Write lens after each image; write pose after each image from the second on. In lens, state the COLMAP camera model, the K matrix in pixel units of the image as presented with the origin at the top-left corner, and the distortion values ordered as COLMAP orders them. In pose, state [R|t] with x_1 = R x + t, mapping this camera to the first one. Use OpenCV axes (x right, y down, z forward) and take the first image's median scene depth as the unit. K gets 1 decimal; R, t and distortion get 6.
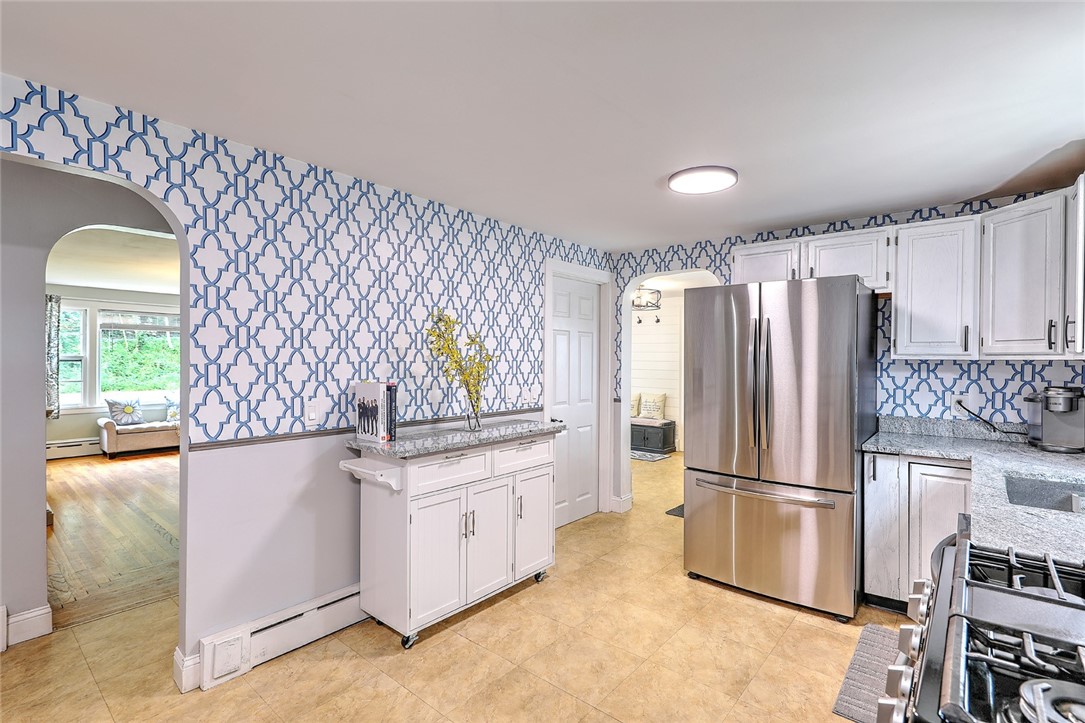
lens RADIAL K [[506.8, 0, 540.4], [0, 506.8, 356.1], [0, 0, 1]] dist [0.004012, 0.000101]
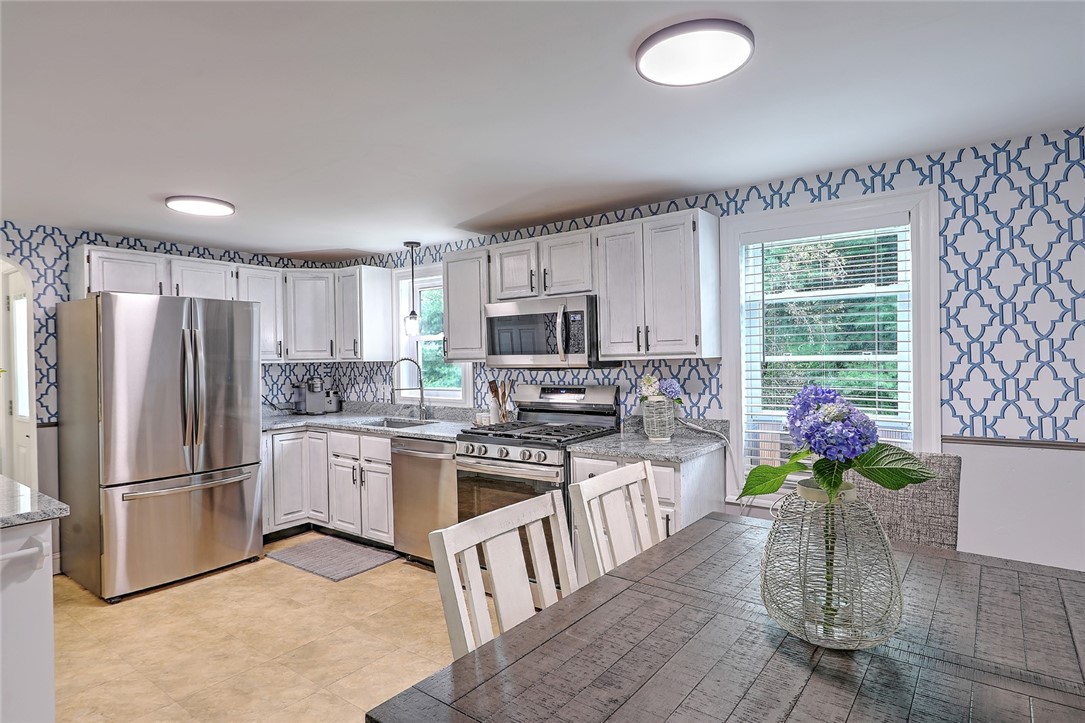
lens RADIAL K [[589.9, 0, 542.1], [0, 589.9, 358.9], [0, 0, 1]] dist [-0.001184, -0.001302]
pose [[-0.062450, -0.010842, 0.997989, -0.941671], [0.012930, 0.999848, 0.011671, -0.015068], [-0.997964, 0.013633, -0.062301, 0.321092]]
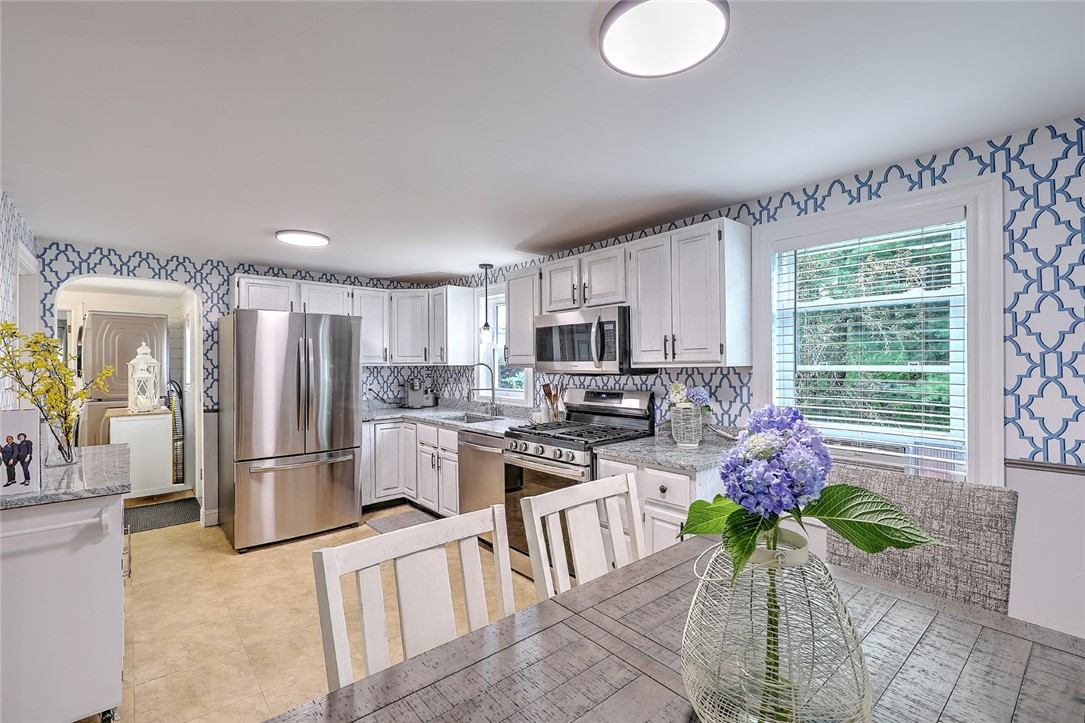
lens RADIAL K [[479.5, 0, 540.6], [0, 479.5, 361.5], [0, 0, 1]] dist [-0.000068, -0.001311]
pose [[0.151714, -0.005261, 0.988410, -0.799841], [0.003605, 0.999982, 0.004769, -0.014987], [-0.988418, 0.002840, 0.151730, 0.163430]]
